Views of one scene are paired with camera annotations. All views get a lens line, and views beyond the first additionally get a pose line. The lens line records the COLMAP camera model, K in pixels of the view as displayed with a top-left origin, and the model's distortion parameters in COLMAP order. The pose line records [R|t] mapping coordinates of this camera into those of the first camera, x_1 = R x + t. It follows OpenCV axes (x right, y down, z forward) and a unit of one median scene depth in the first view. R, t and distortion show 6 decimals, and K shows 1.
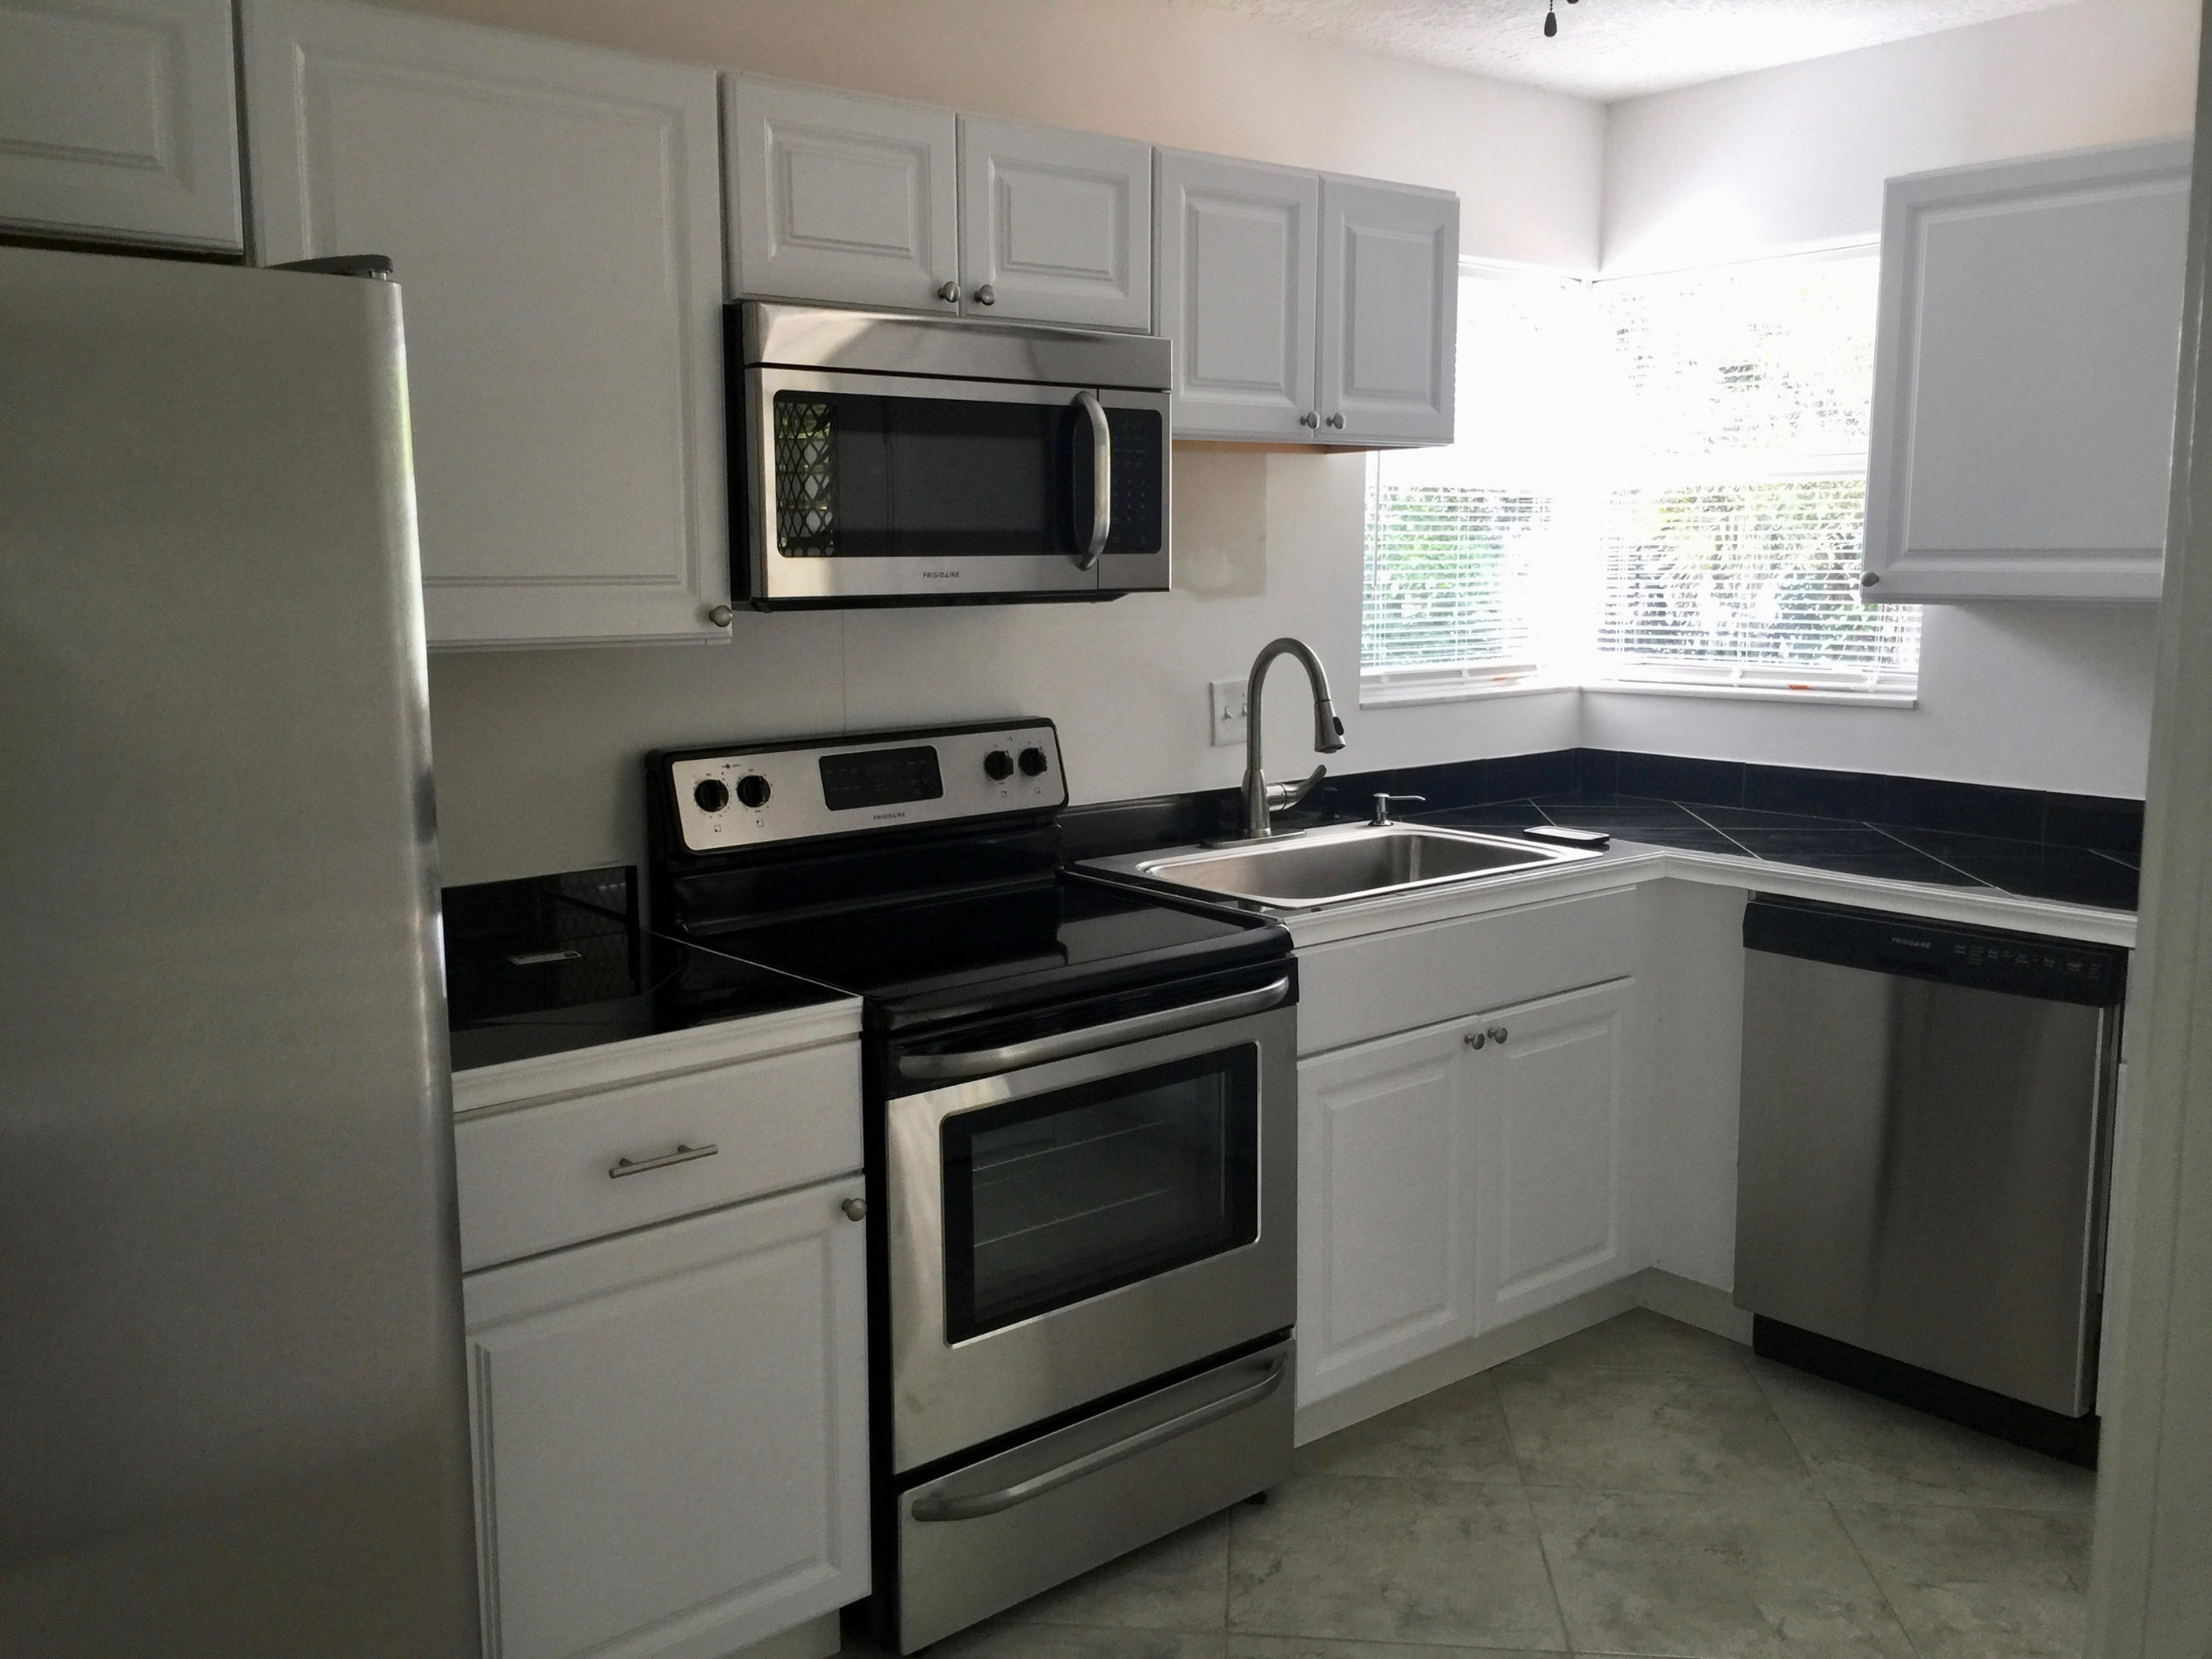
lens RADIAL K [[1888.2, 0, 1067.8], [0, 1888.2, 799.7], [0, 0, 1]] dist [0.071876, -0.096498]
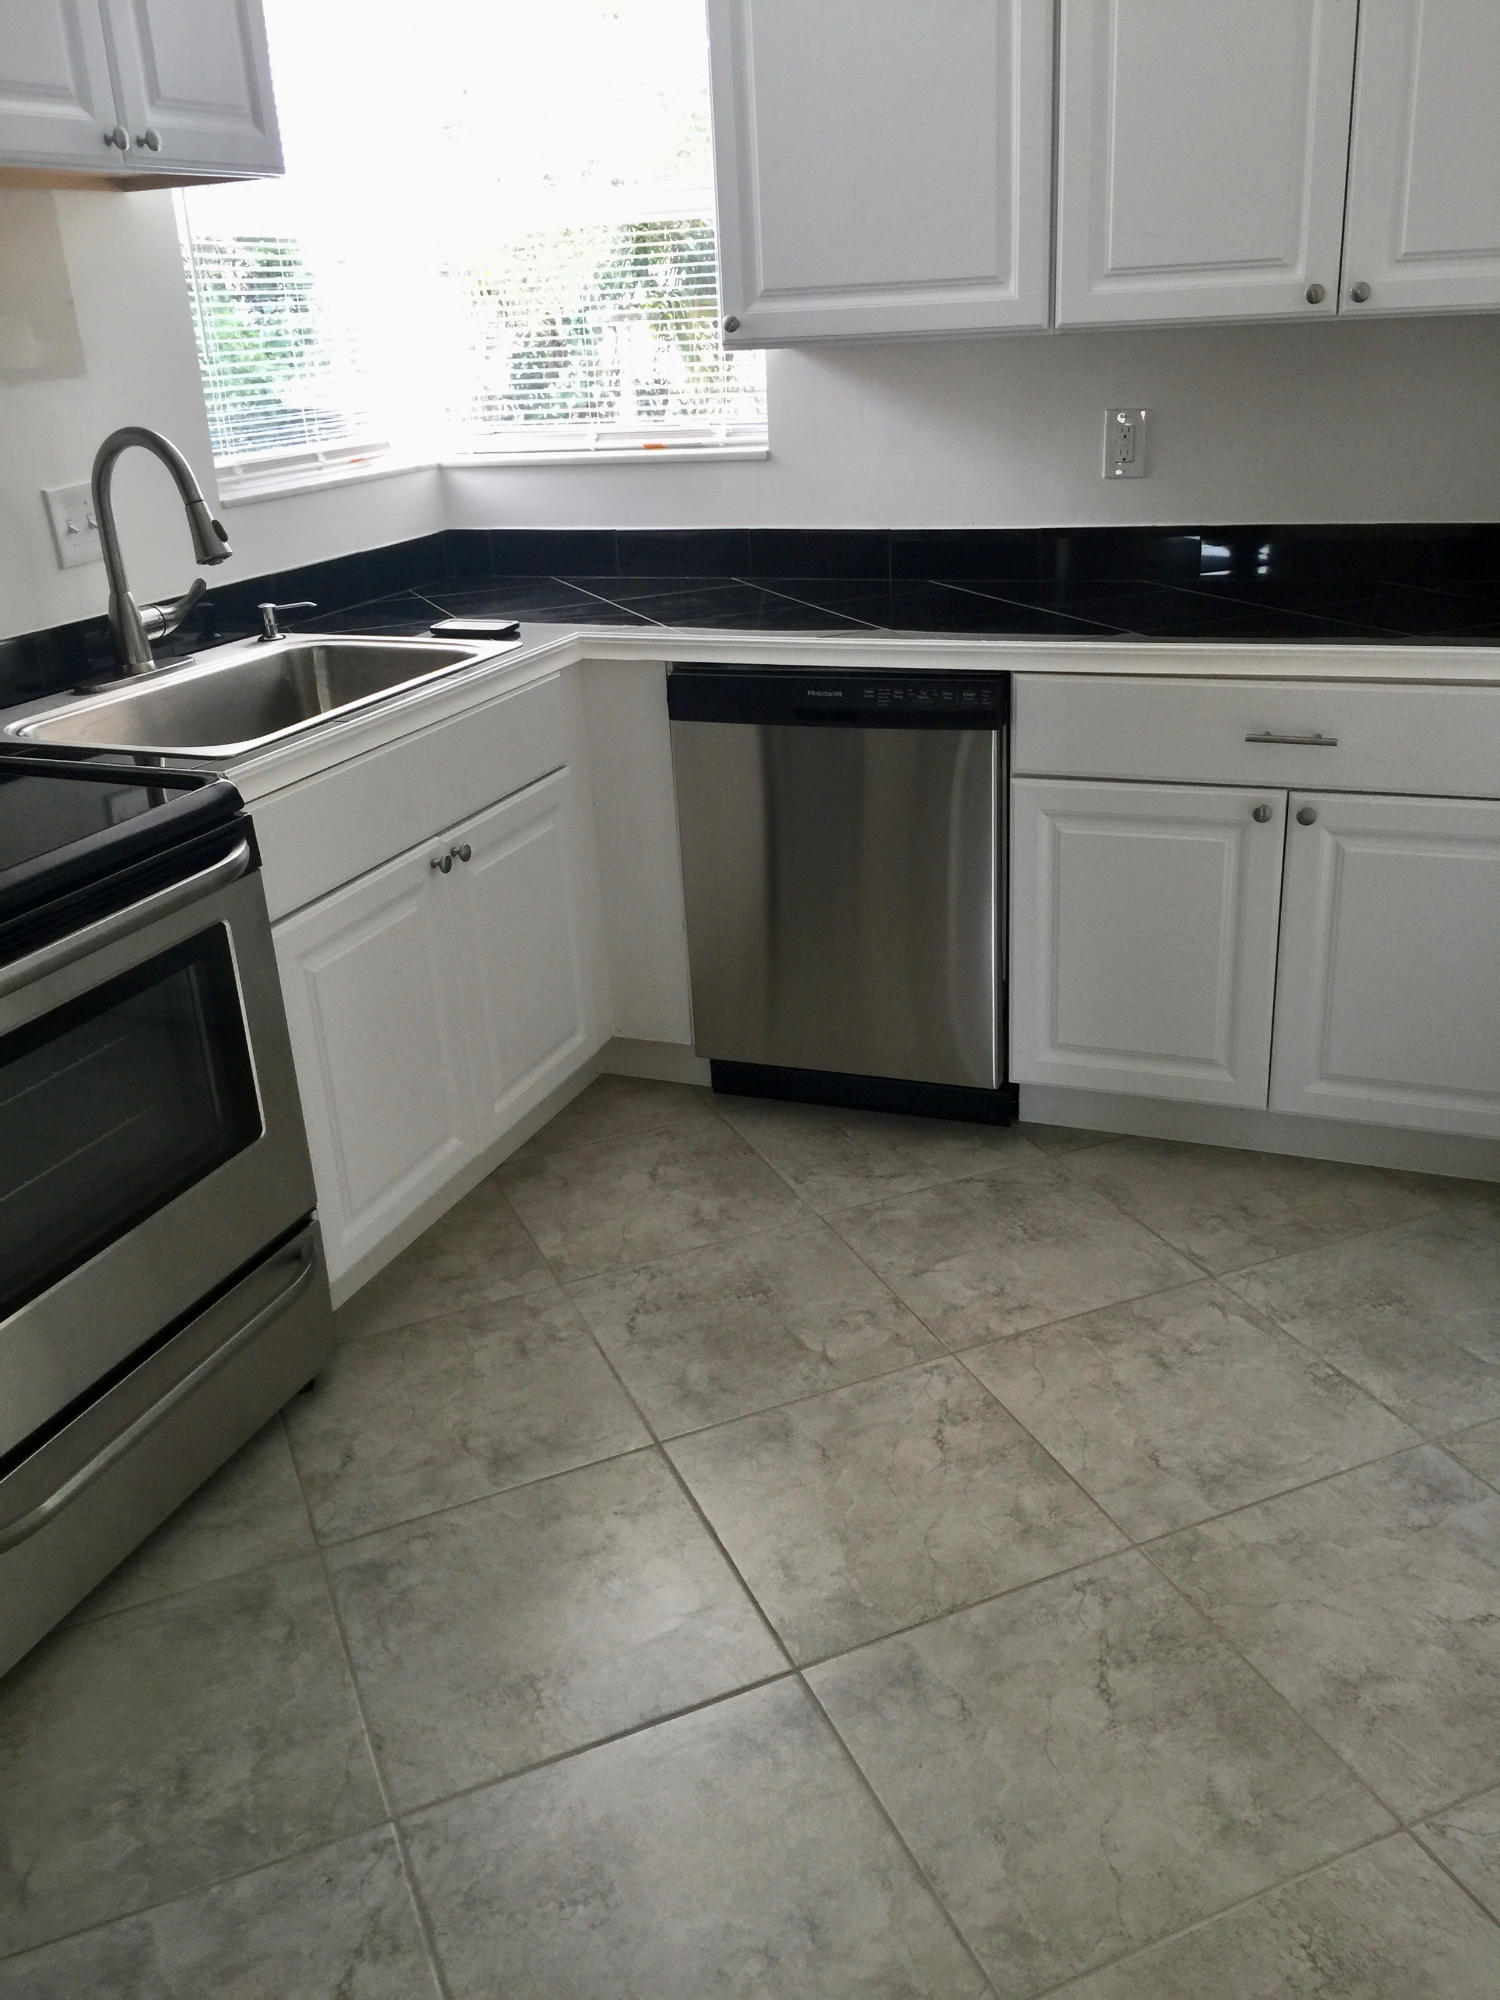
lens RADIAL K [[1707.1, 0, 761.0], [0, 1707.1, 983.2], [0, 0, 1]] dist [0.071876, -0.096498]
pose [[0.873186, -0.215265, 0.437273, -0.034368], [0.110056, 0.961090, 0.253366, -0.015324], [-0.474799, -0.173111, 0.862901, 0.208784]]
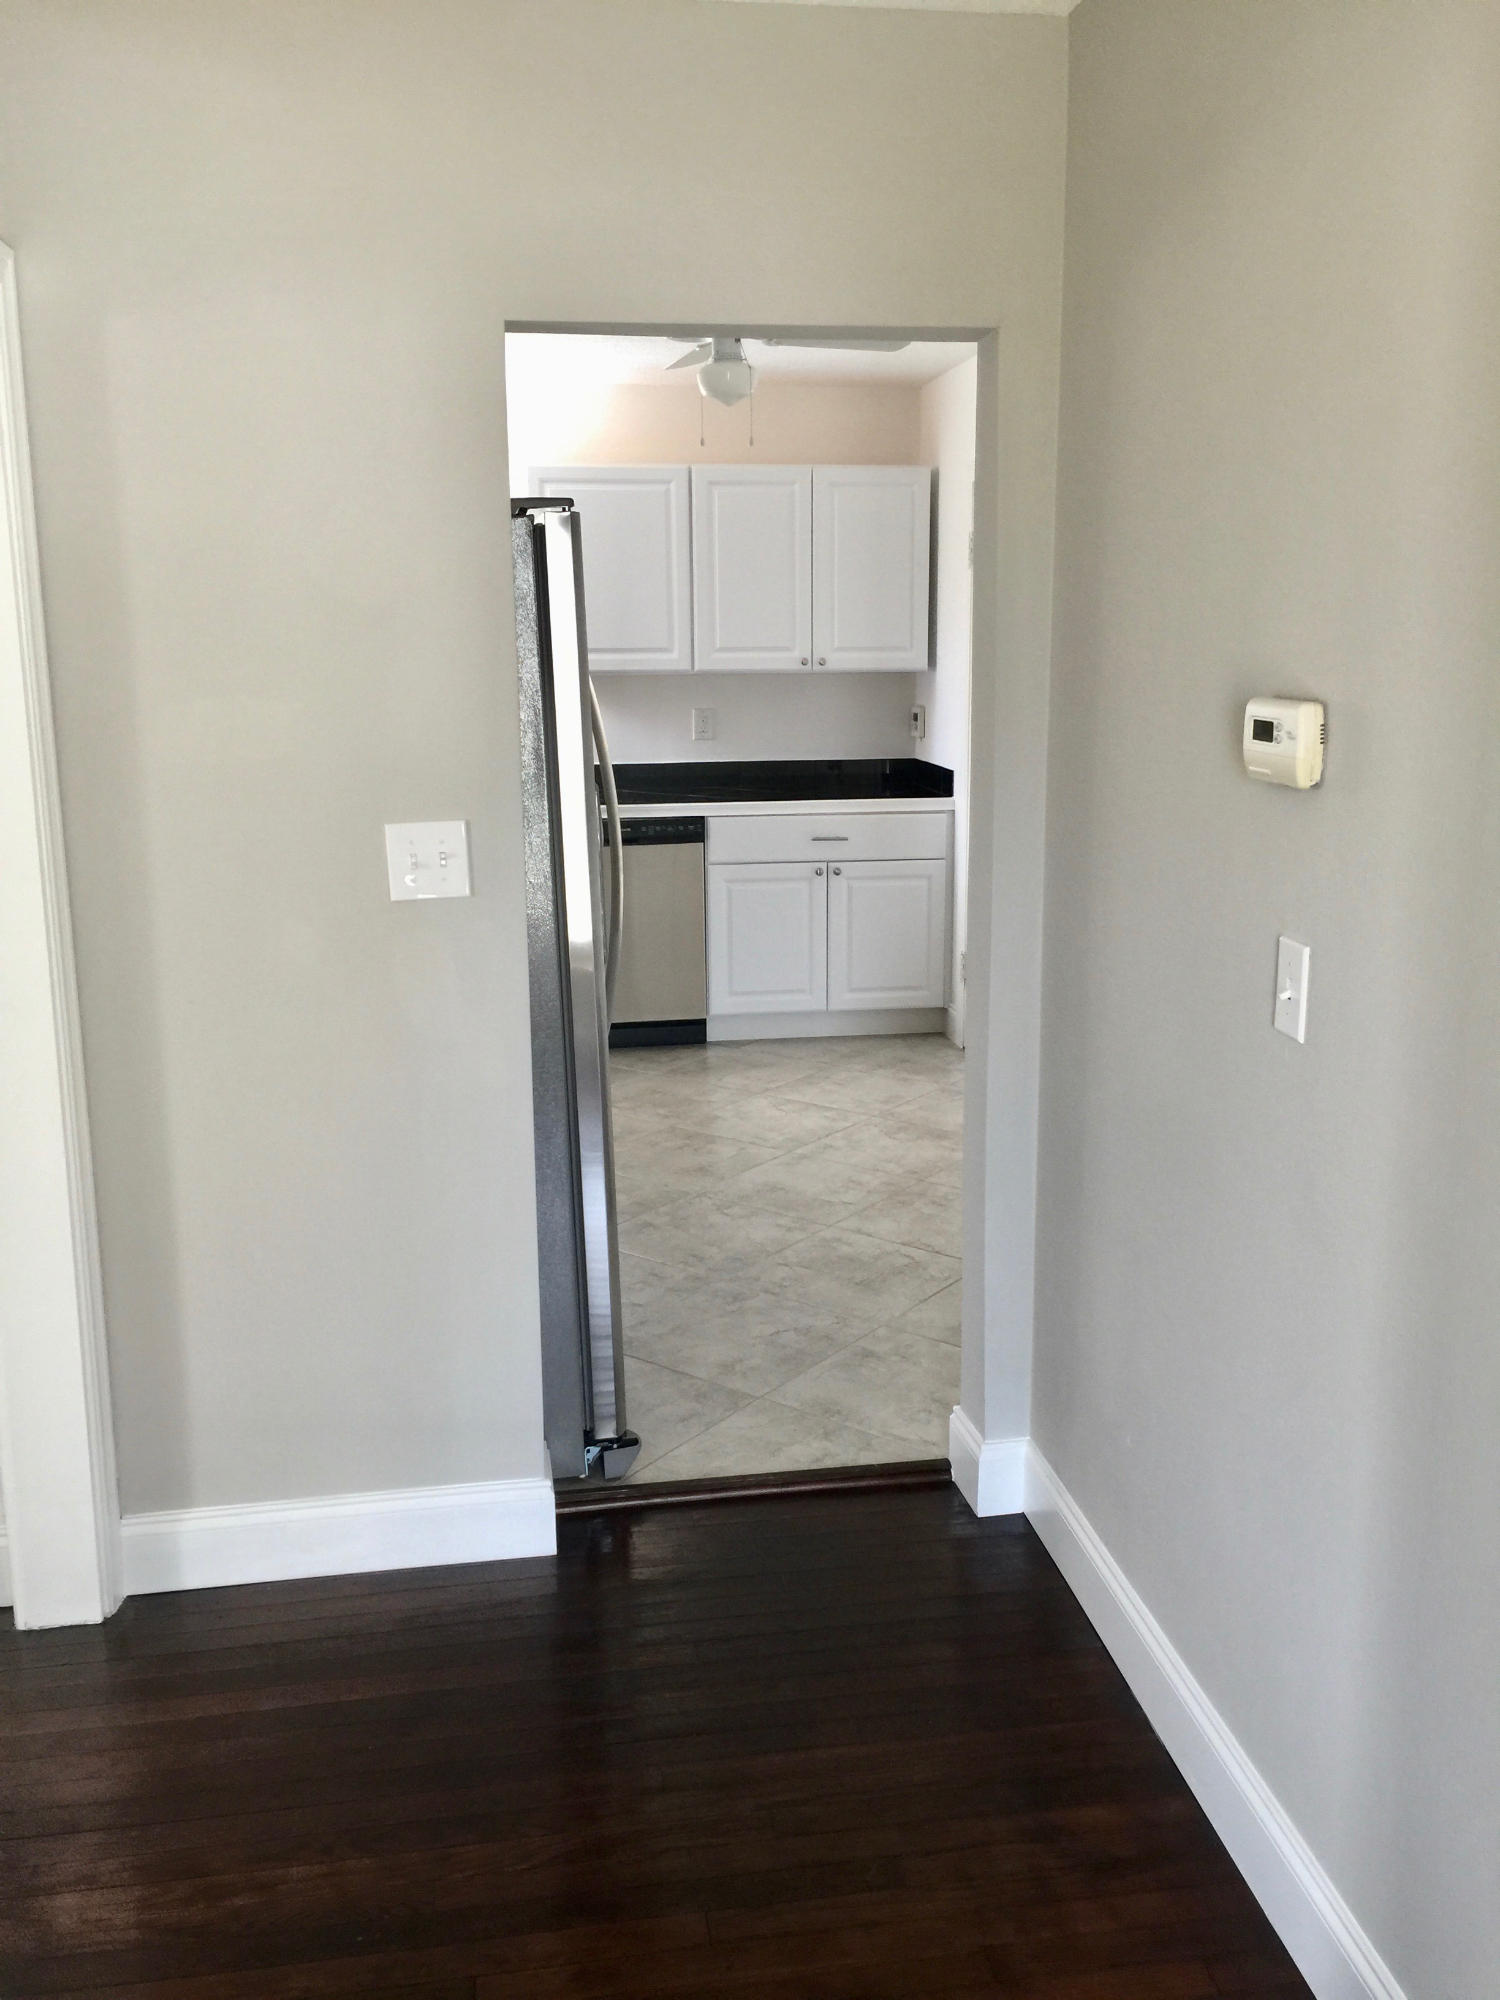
lens RADIAL K [[1707.1, 0, 752.5], [0, 1707.1, 996.6], [0, 0, 1]] dist [0.071876, -0.096498]
pose [[0.514917, -0.177605, 0.838640, -1.315461], [0.120385, 0.983589, 0.134387, 0.018653], [-0.848745, 0.031761, 0.527848, -0.182585]]
